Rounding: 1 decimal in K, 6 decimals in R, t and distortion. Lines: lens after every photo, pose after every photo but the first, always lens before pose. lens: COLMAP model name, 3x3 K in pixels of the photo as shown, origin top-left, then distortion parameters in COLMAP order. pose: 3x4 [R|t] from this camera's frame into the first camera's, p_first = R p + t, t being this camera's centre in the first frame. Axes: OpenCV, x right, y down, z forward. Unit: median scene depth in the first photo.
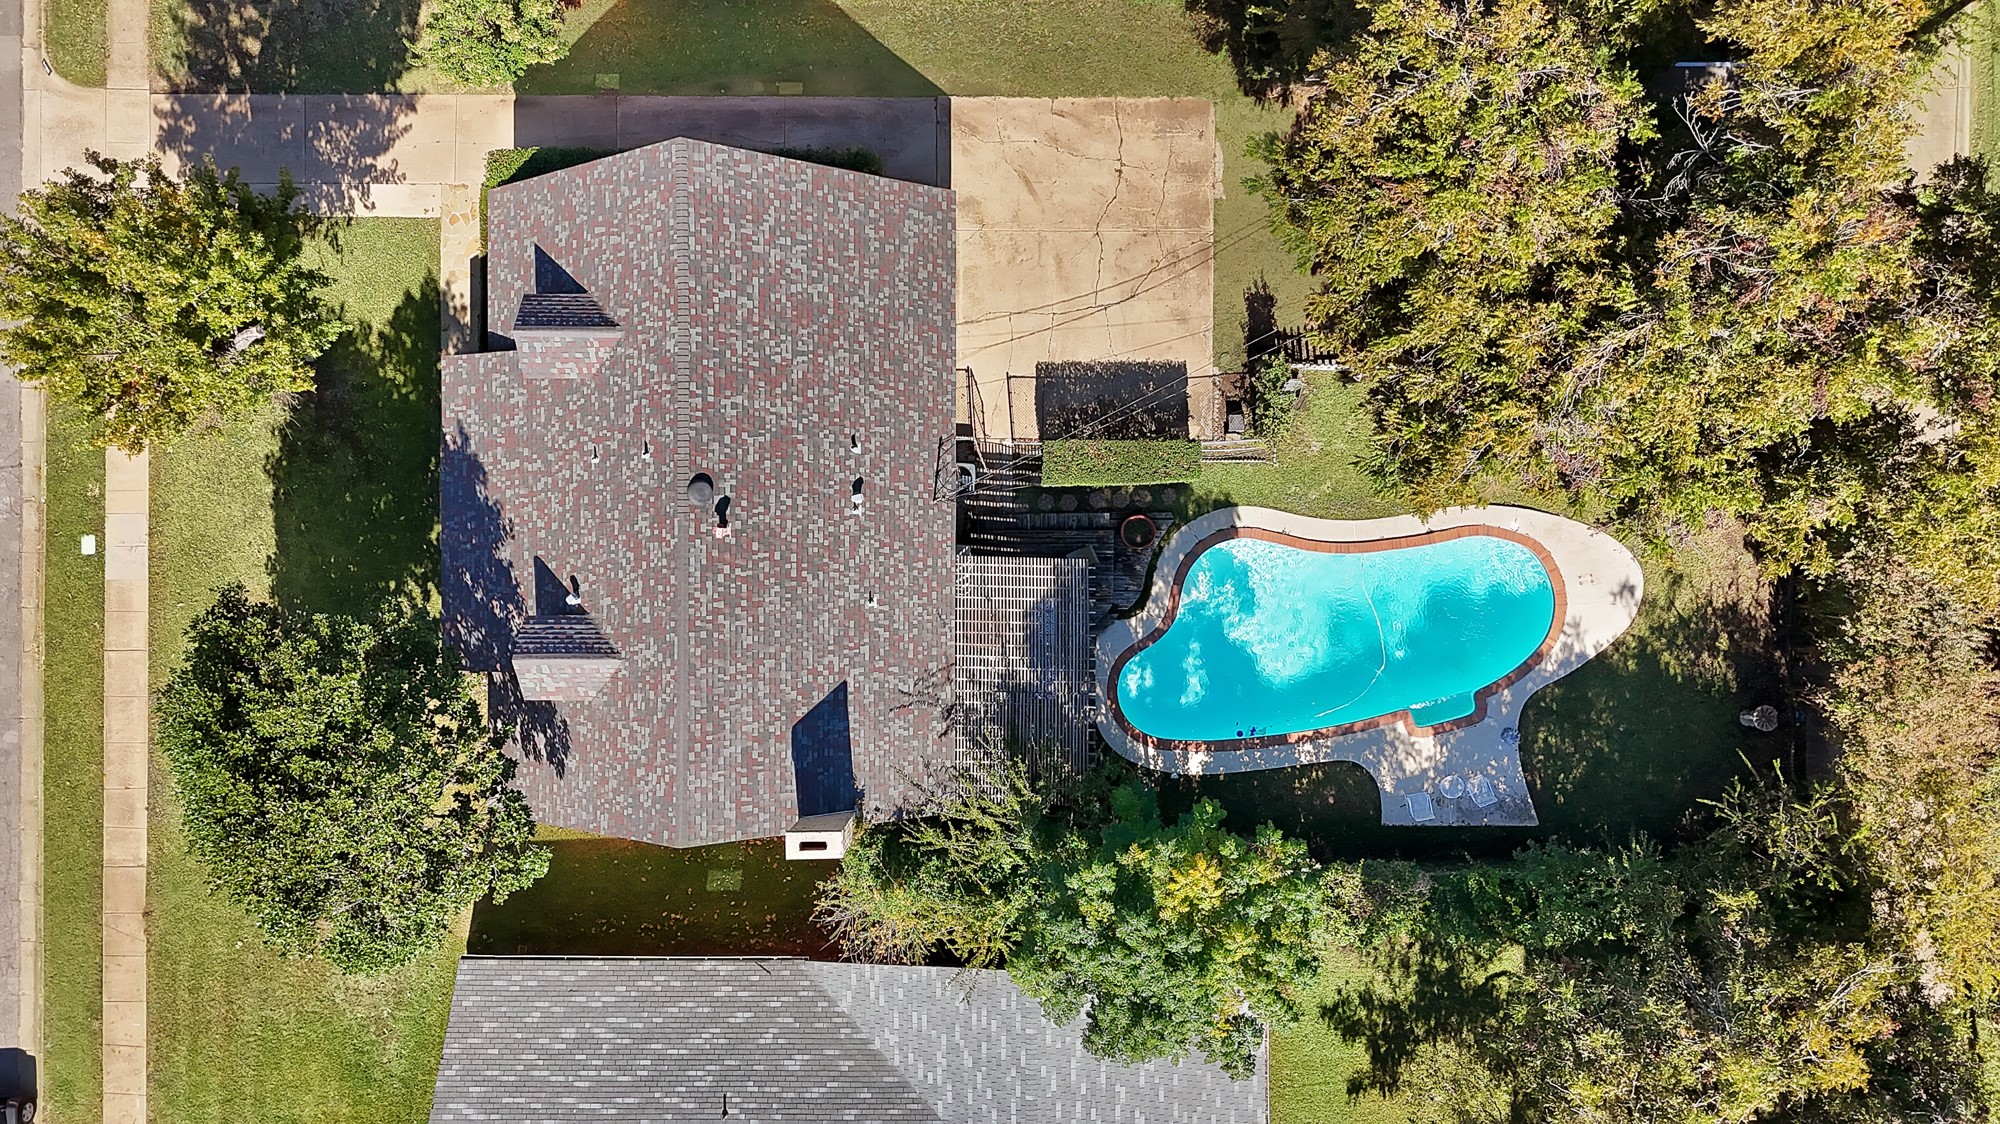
lens RADIAL K [[1485.8, 0, 1000.0], [0, 1485.8, 562.0], [0, 0, 1]] dist [0.135330, -0.154464]
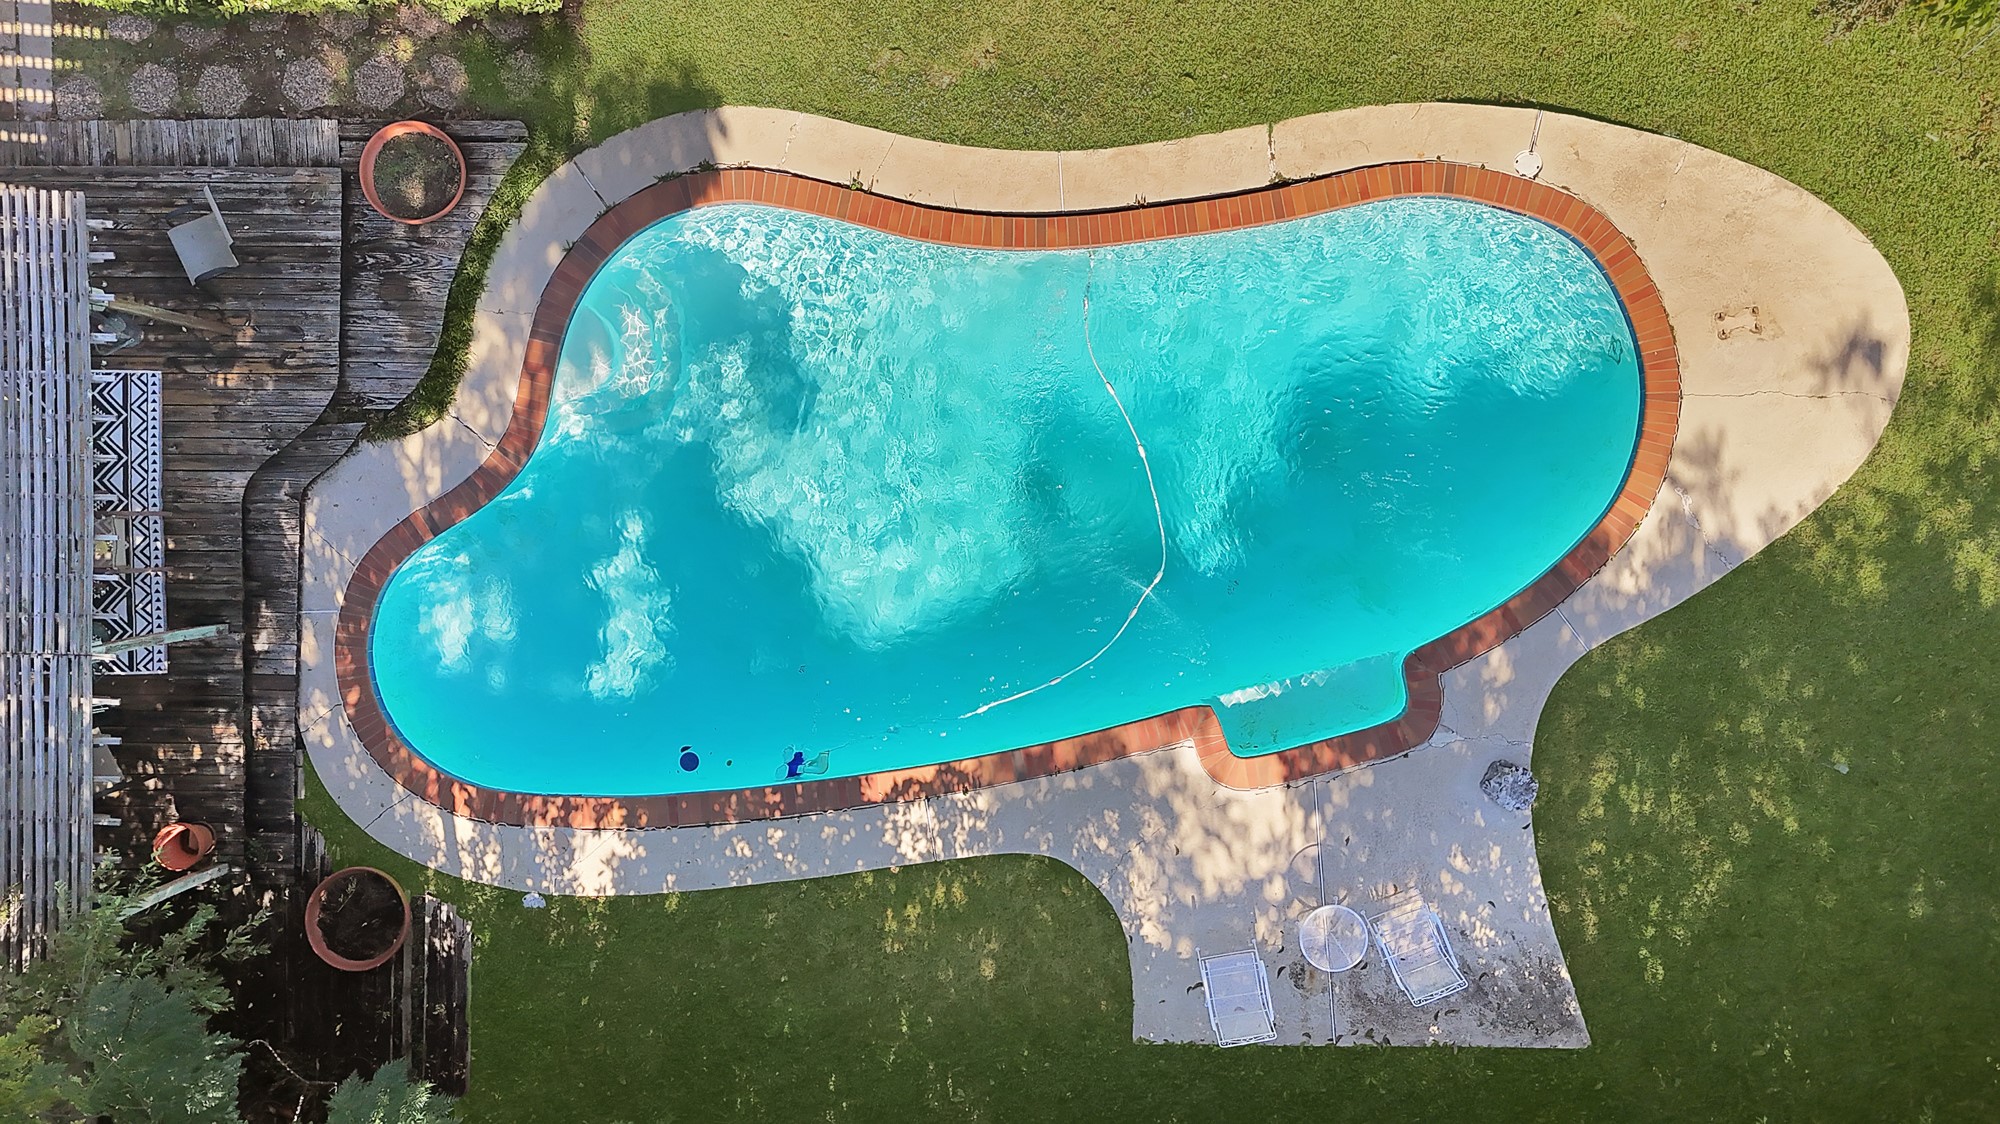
lens RADIAL K [[1485.8, 0, 1000.0], [0, 1485.8, 562.0], [0, 0, 1]] dist [0.135330, -0.154464]
pose [[0.999882, 0.005127, -0.014508, 0.228198], [-0.005029, 0.999965, 0.006758, 0.063382], [0.014542, -0.006684, 0.999872, 0.657652]]
